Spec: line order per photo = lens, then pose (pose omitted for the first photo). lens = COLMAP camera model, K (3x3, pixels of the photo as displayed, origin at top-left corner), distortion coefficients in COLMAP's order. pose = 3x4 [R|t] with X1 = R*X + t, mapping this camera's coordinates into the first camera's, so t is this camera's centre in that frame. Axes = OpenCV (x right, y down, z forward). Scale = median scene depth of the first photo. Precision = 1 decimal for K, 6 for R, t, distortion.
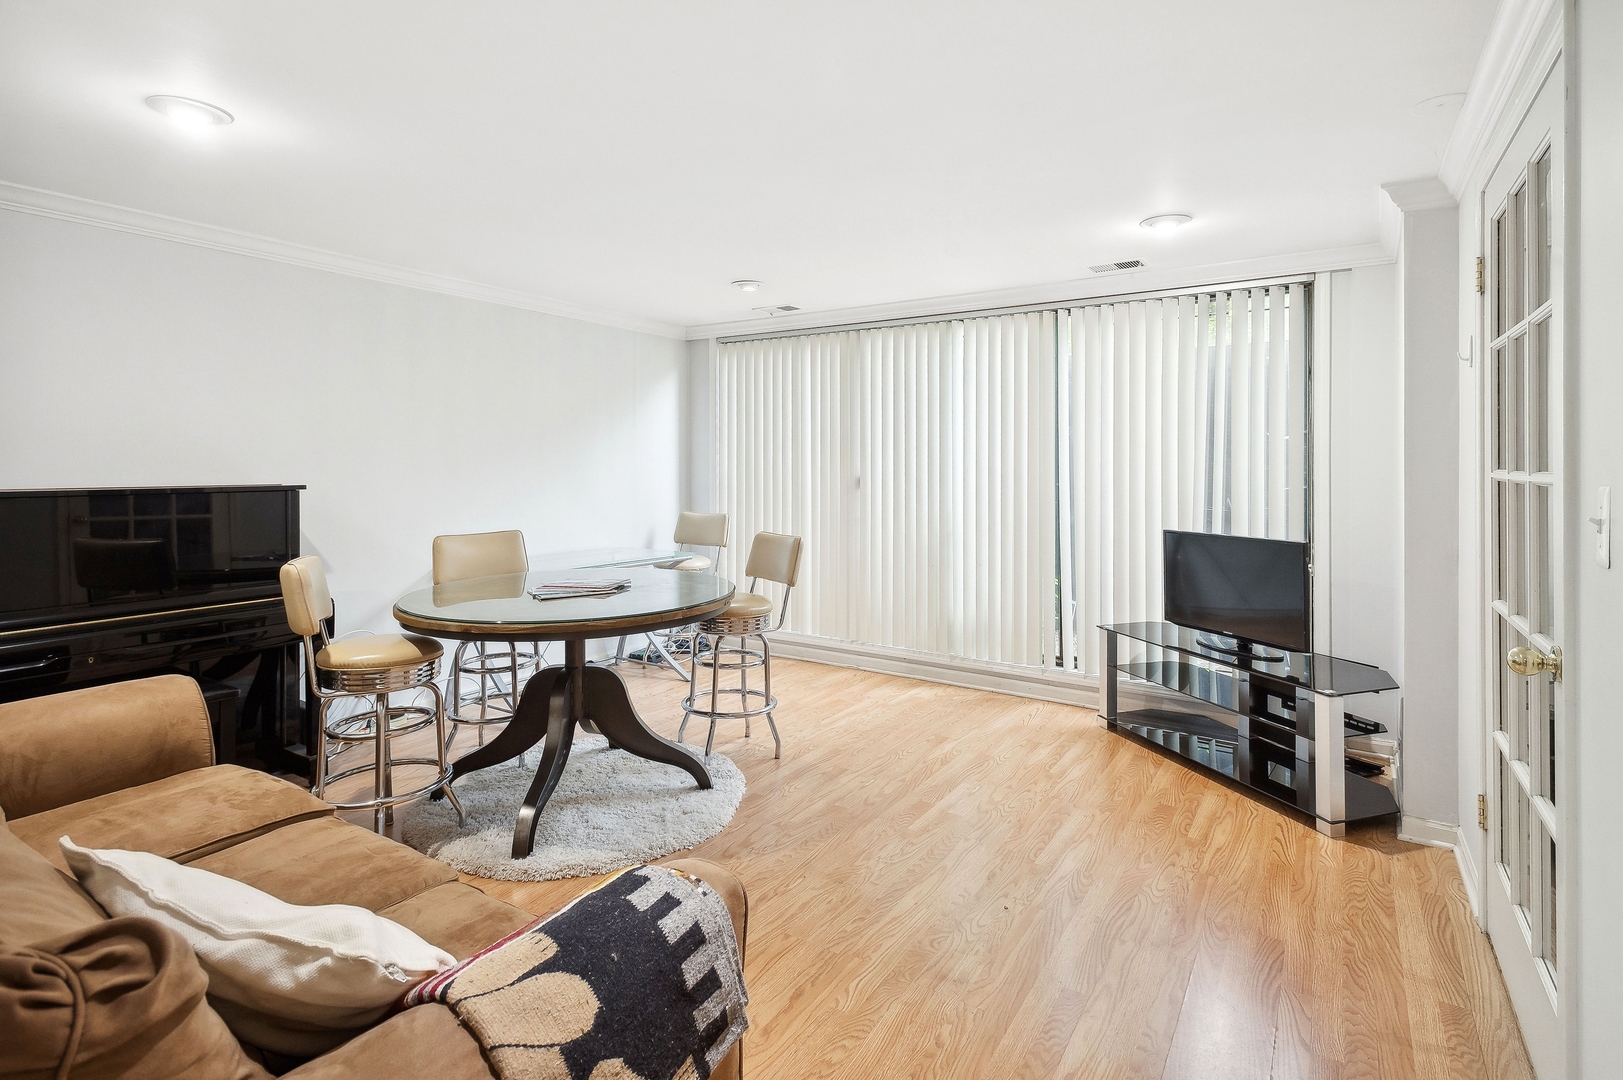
lens RADIAL K [[806.9, 0, 811.8], [0, 806.9, 473.5], [0, 0, 1]] dist [0.000345, 0.000024]
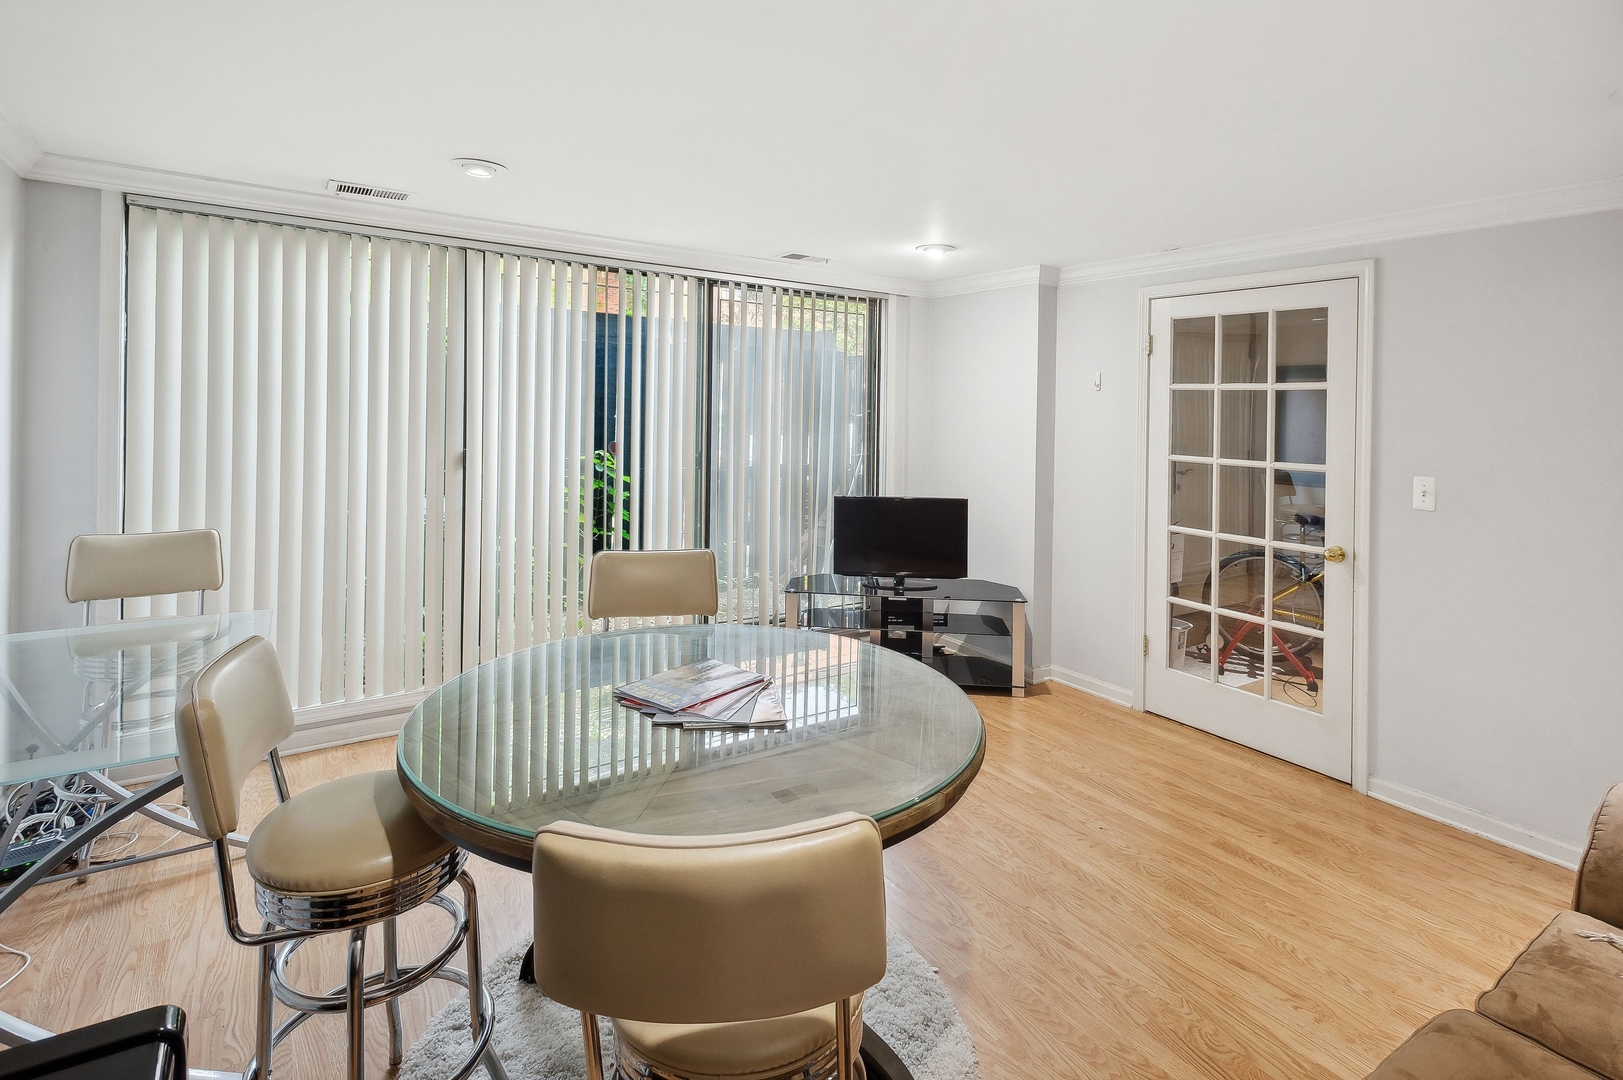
lens RADIAL K [[798.7, 0, 811.1], [0, 798.7, 418.0], [0, 0, 1]] dist [-0.001707, -0.000291]
pose [[0.396402, 0.007860, 0.918044, -0.641016], [-0.013195, 0.999909, -0.002864, -0.040638], [-0.917982, -0.010979, 0.396469, 0.579748]]
